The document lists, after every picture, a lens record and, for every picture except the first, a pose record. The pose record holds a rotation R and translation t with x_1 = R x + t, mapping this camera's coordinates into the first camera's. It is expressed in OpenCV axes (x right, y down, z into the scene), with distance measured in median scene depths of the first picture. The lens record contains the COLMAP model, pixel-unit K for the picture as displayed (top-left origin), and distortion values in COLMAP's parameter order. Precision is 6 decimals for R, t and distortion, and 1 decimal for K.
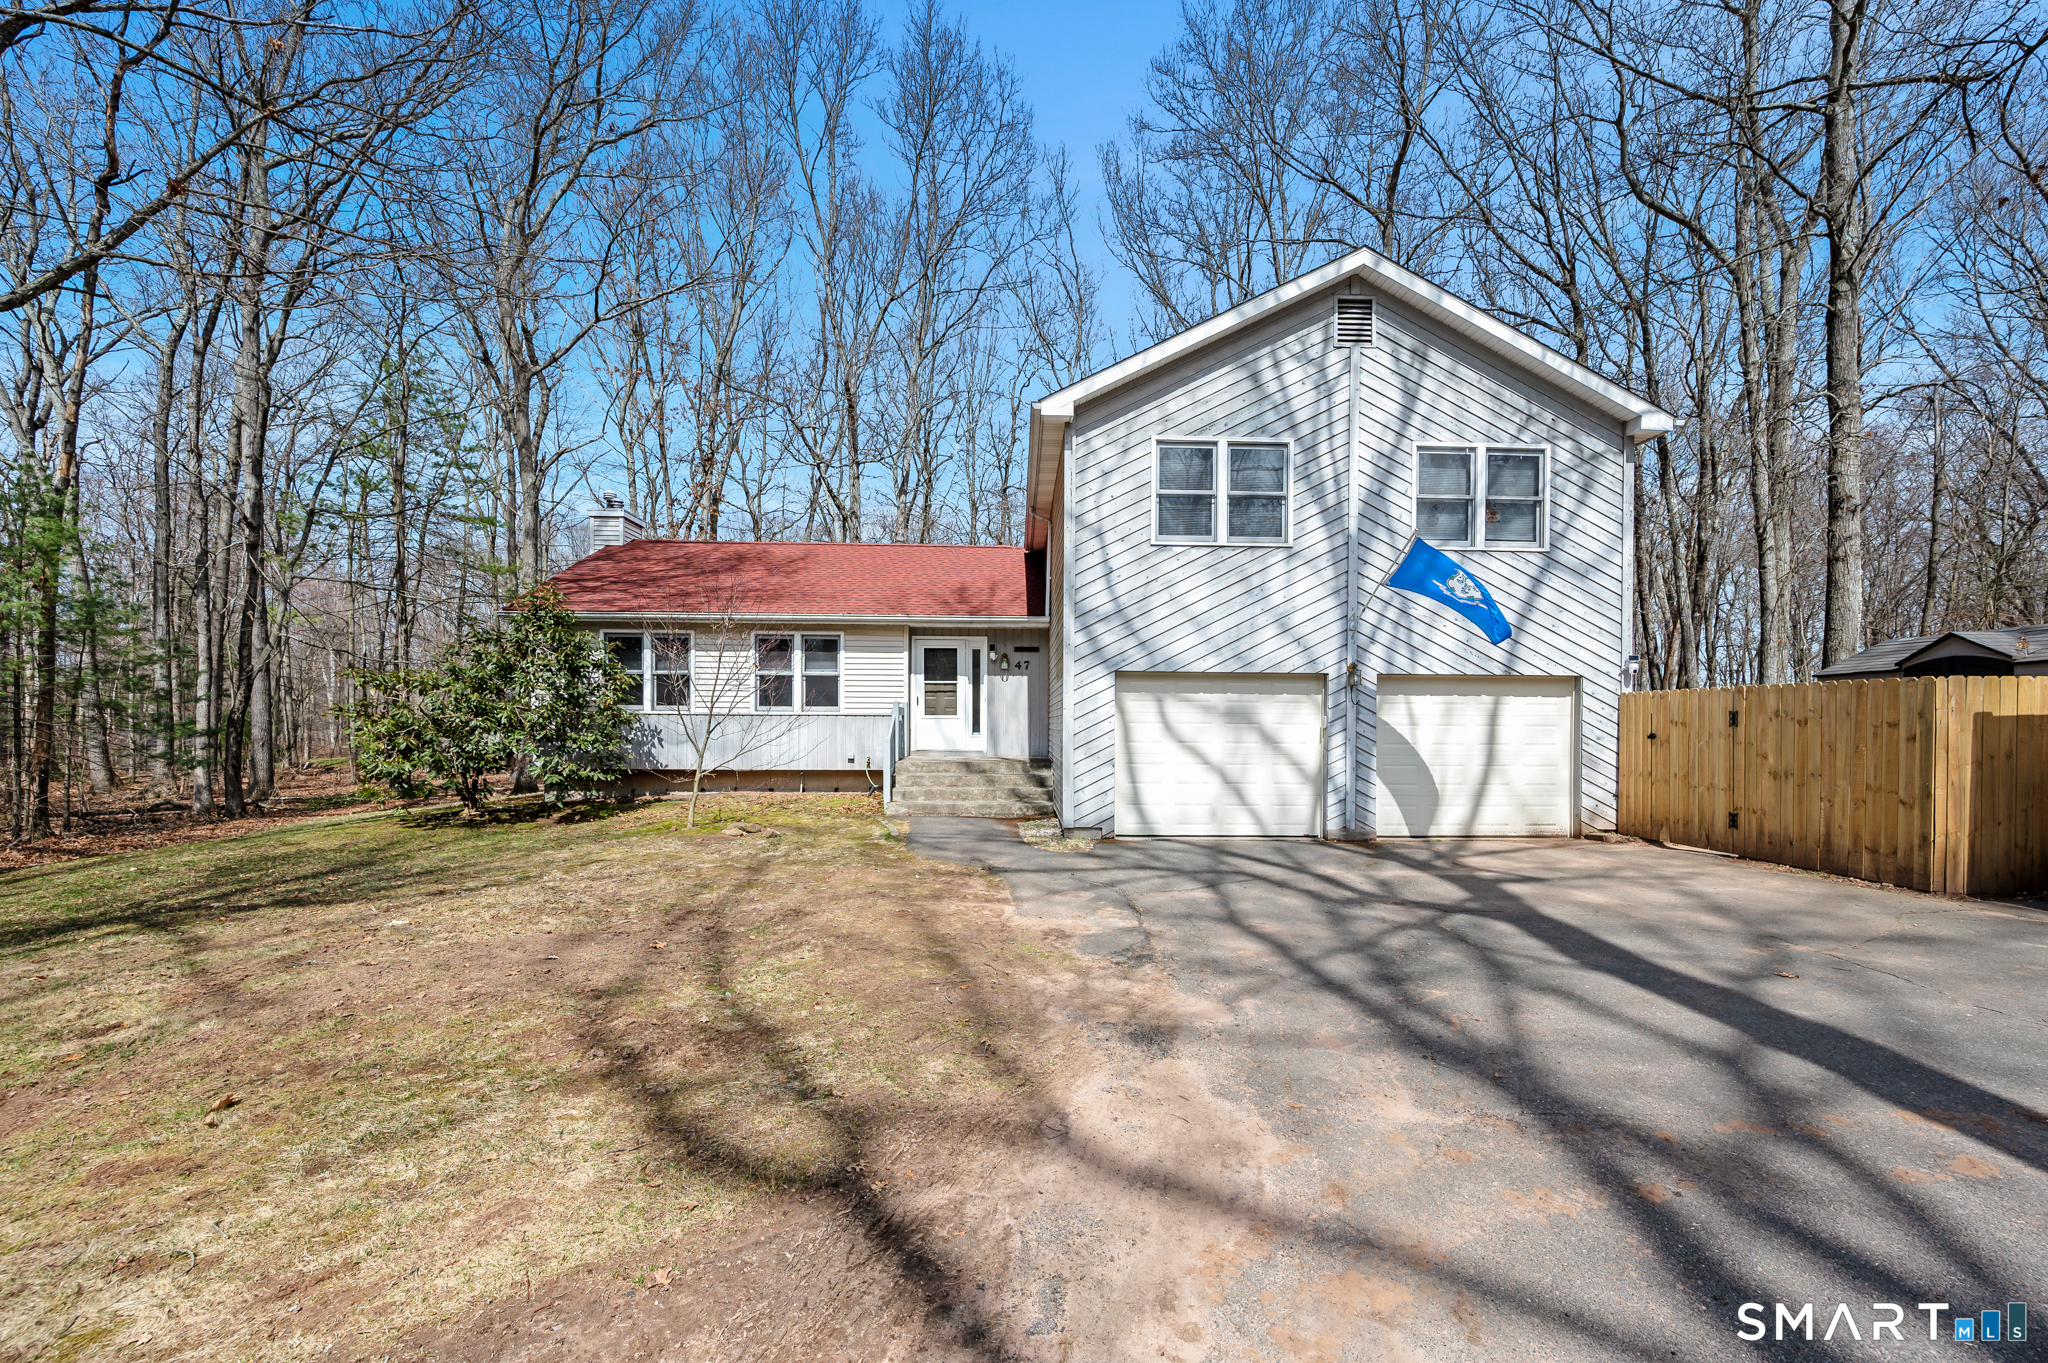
lens RADIAL K [[828.2, 0, 1027.5], [0, 828.2, 733.0], [0, 0, 1]] dist [-0.000668, -0.000551]
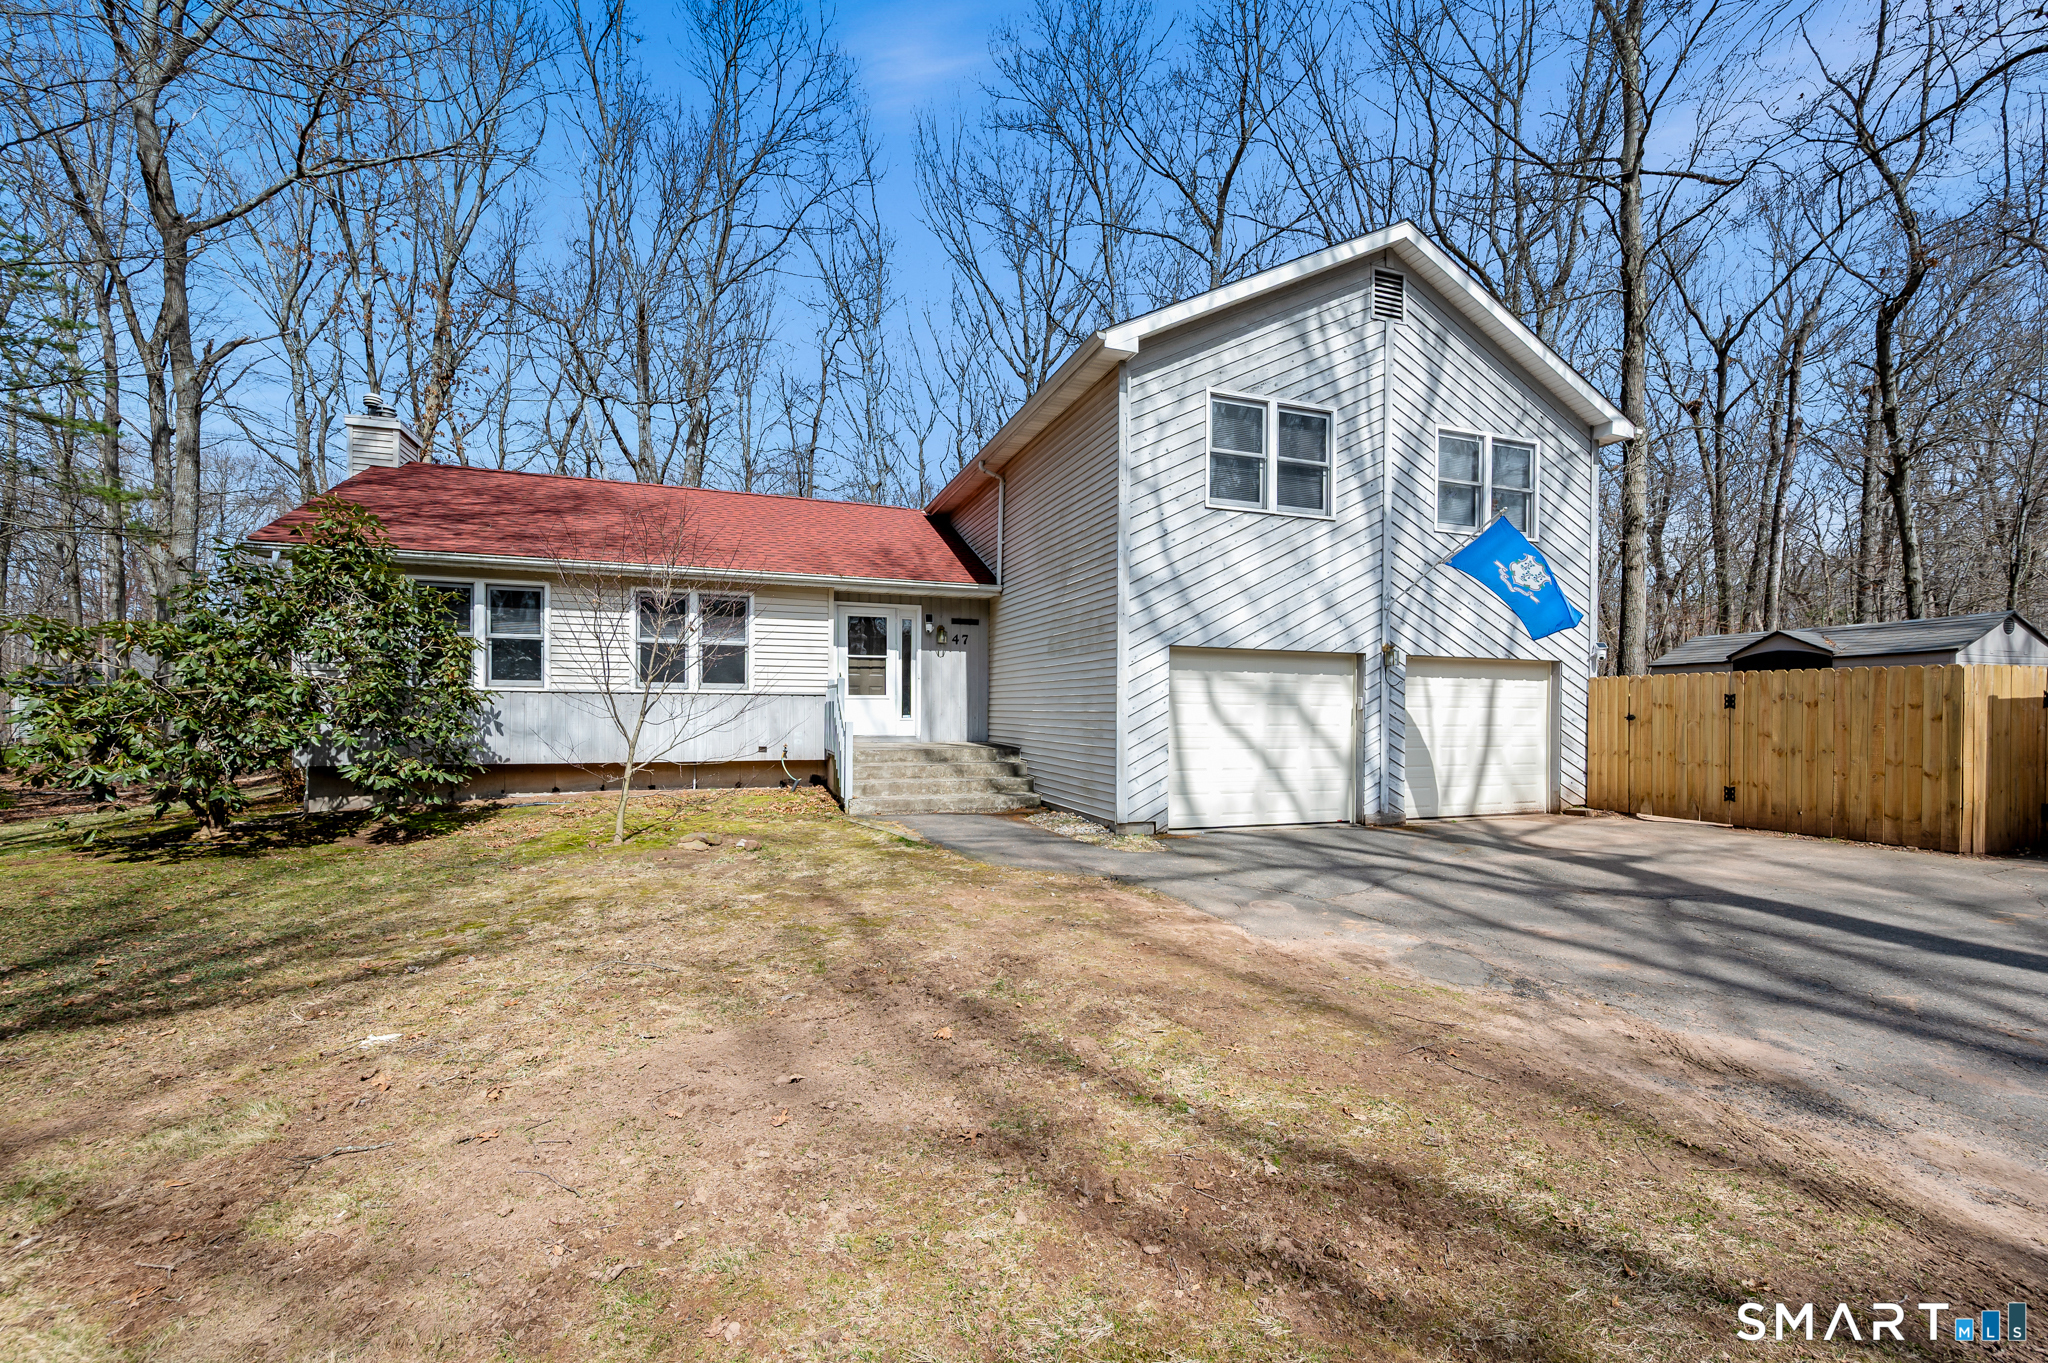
lens RADIAL K [[833.5, 0, 1022.5], [0, 833.5, 714.9], [0, 0, 1]] dist [-0.001579, 0.000182]
pose [[0.953325, -0.000237, 0.301945, -0.316183], [0.001038, 0.999996, -0.002493, 0.002270], [-0.301943, 0.002690, 0.953322, 0.190868]]
